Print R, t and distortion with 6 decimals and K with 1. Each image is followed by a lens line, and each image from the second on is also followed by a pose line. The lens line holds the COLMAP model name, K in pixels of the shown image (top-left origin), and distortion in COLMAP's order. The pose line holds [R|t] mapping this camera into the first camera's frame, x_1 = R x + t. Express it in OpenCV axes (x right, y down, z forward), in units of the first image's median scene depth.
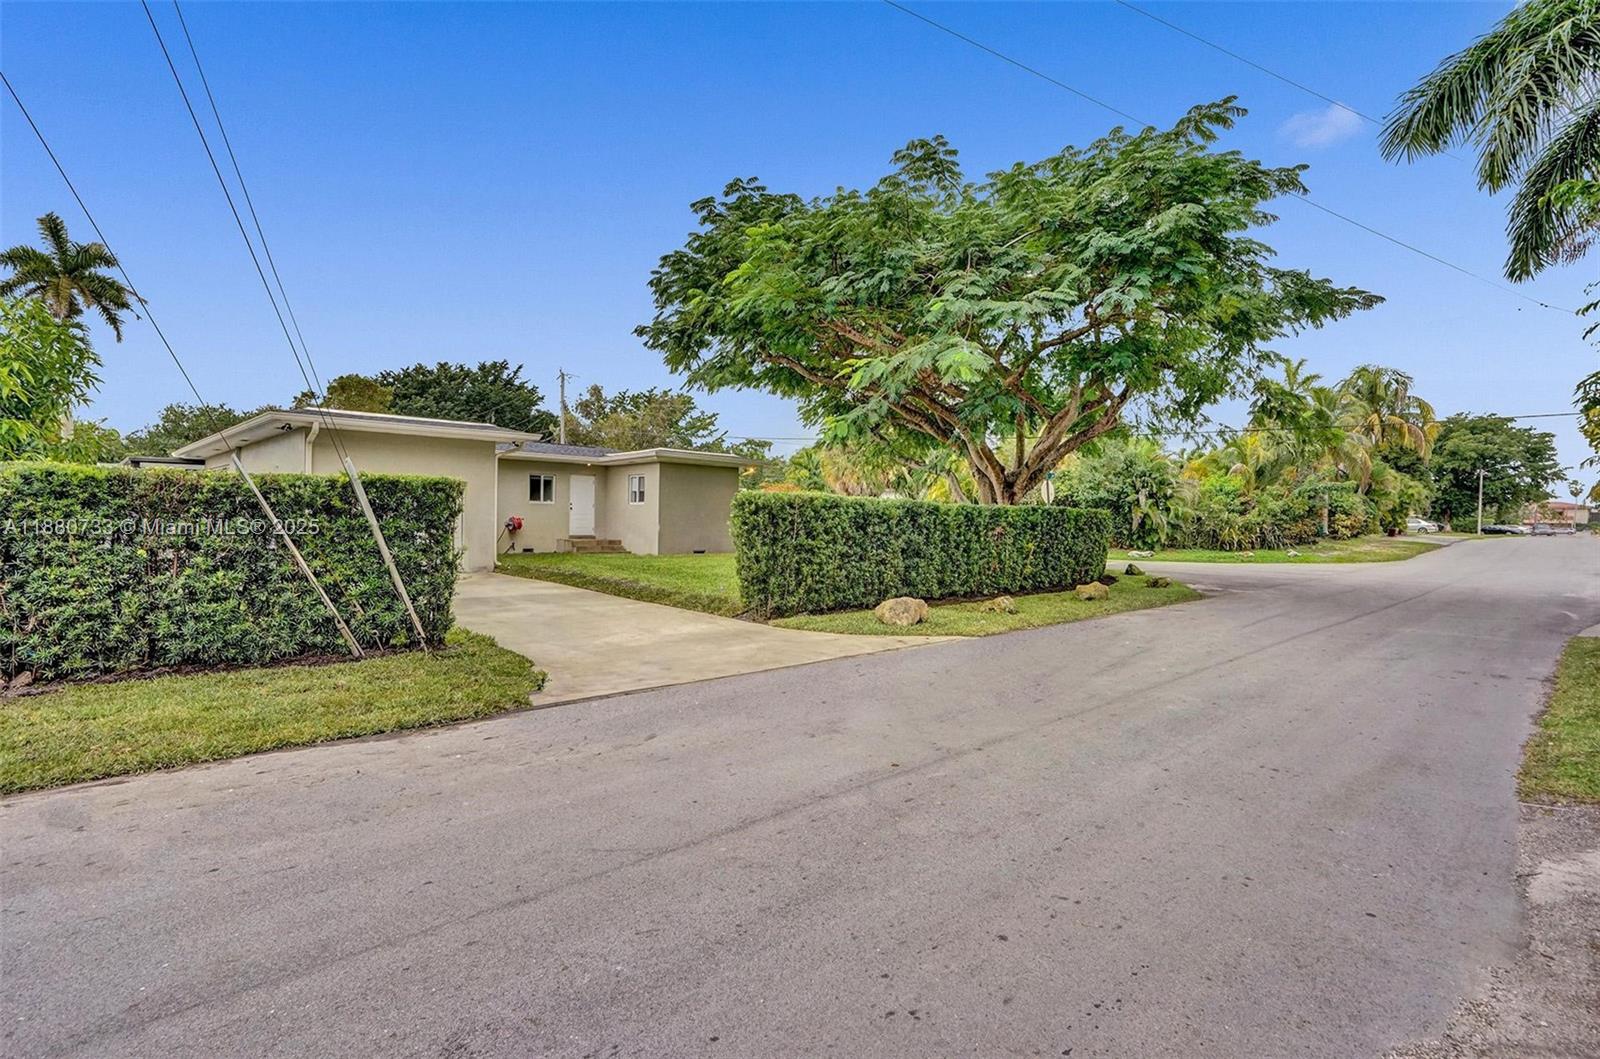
lens RADIAL K [[899.4, 0, 800.0], [0, 899.4, 529.5], [0, 0, 1]] dist [-0.002886, -0.000375]
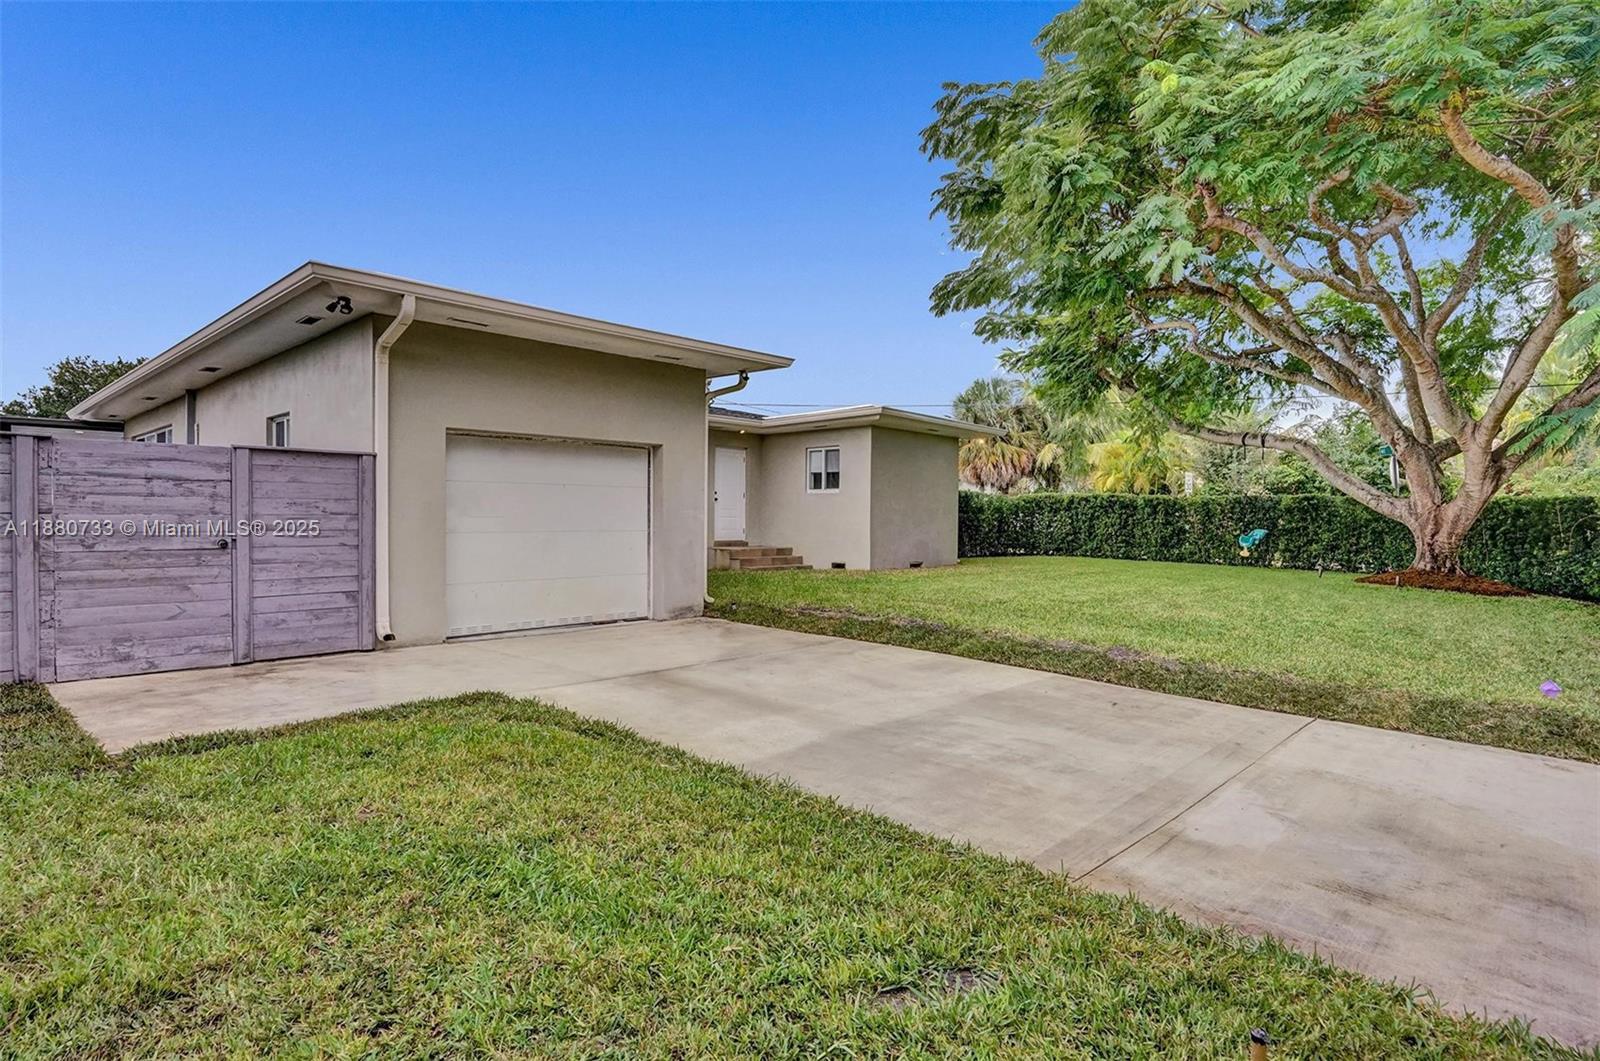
lens RADIAL K [[891.7, 0, 792.9], [0, 891.7, 528.5], [0, 0, 1]] dist [-0.004380, -0.000491]
pose [[0.997491, -0.007275, 0.070417, -0.174856], [0.007024, 0.999968, 0.003825, -0.003390], [-0.070442, -0.003321, 0.997510, 0.253242]]
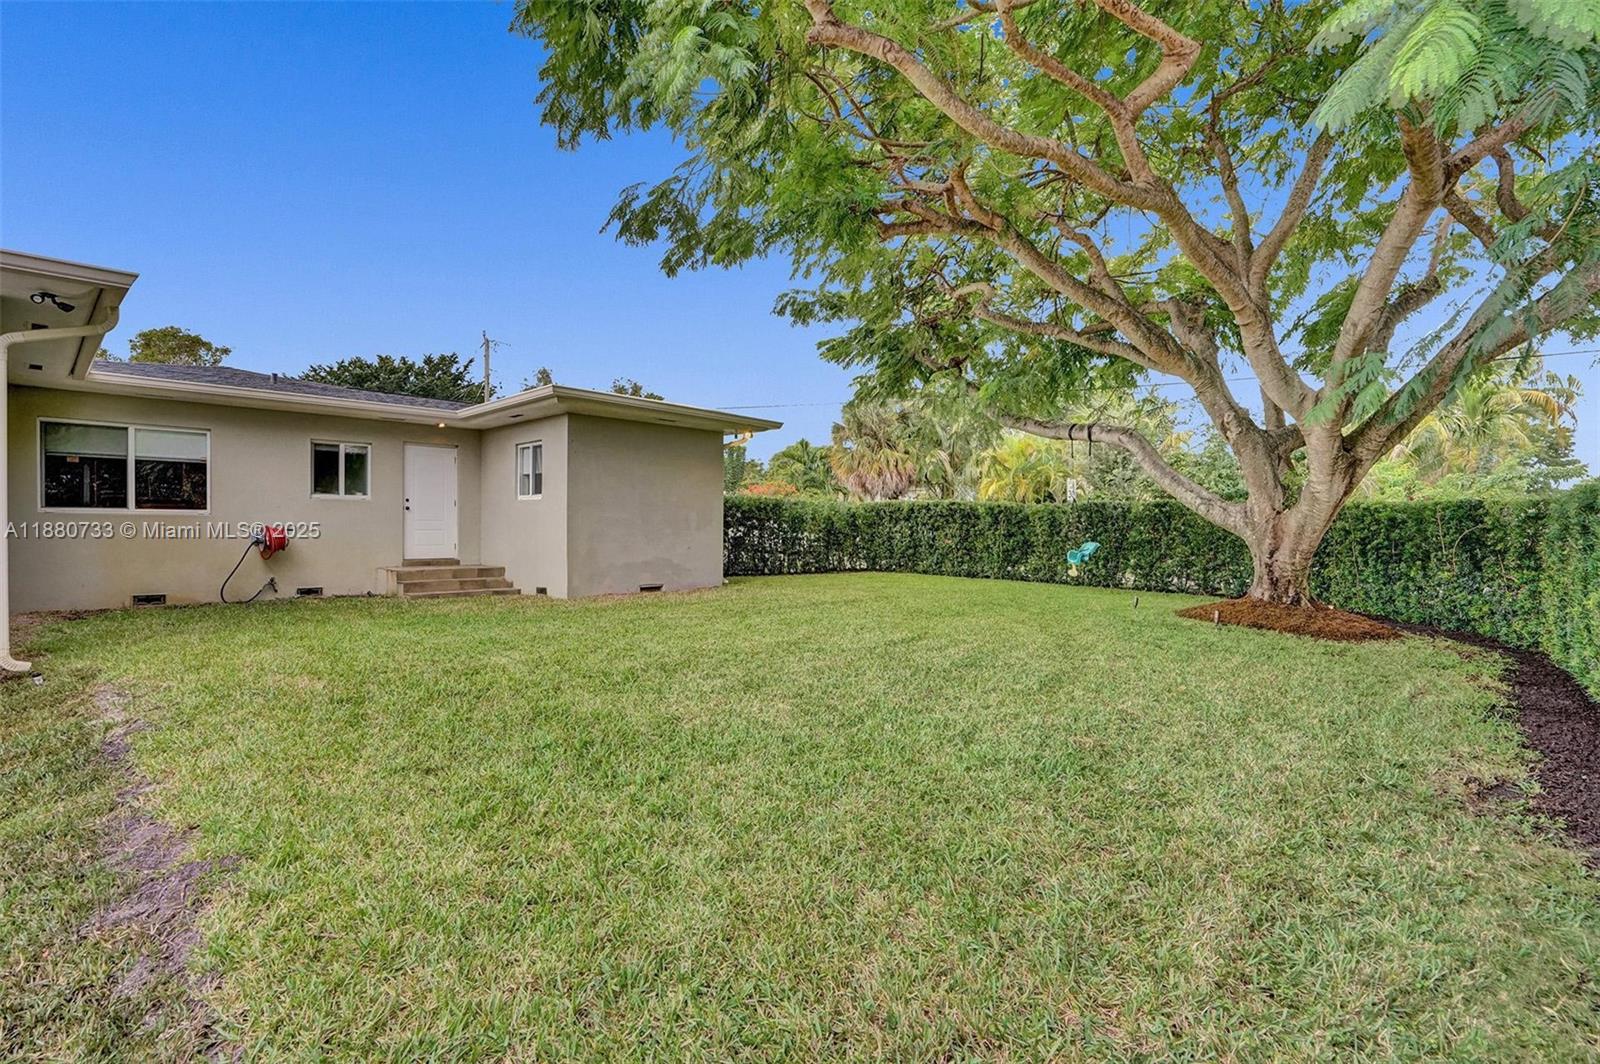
lens RADIAL K [[781.7, 0, 808.3], [0, 781.7, 534.2], [0, 0, 1]] dist [-0.036393, 0.000232]
pose [[0.998331, -0.009463, 0.056964, -0.032797], [0.009463, 0.999955, 0.000272, -0.004369], [-0.056964, 0.000267, 0.998376, 0.381240]]
